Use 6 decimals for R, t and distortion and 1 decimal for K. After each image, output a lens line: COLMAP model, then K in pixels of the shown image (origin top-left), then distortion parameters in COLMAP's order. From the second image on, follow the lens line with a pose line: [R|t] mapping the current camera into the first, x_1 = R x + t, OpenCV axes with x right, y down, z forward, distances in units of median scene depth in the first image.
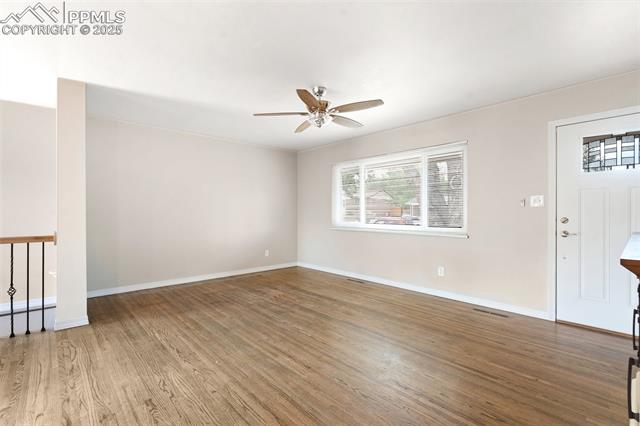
lens RADIAL K [[292.1, 0, 316.0], [0, 292.1, 215.2], [0, 0, 1]] dist [-0.003911, 0.000969]
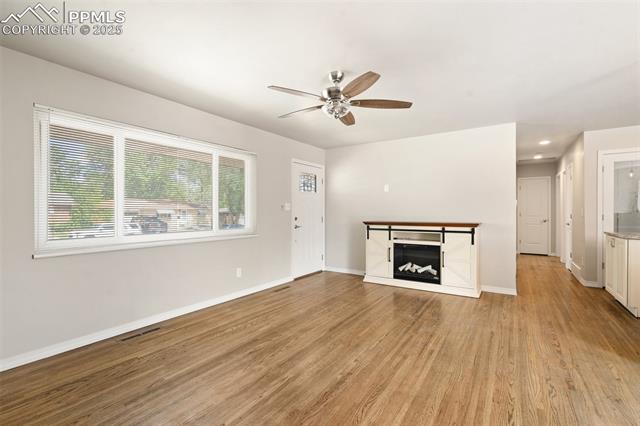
lens RADIAL K [[292.1, 0, 318.7], [0, 292.1, 209.6], [0, 0, 1]] dist [-0.003911, 0.000969]
pose [[-0.239094, 0.007630, 0.970966, -0.834480], [0.011141, 0.999925, -0.005114, -0.025333], [-0.970932, 0.009595, -0.239161, 1.283384]]
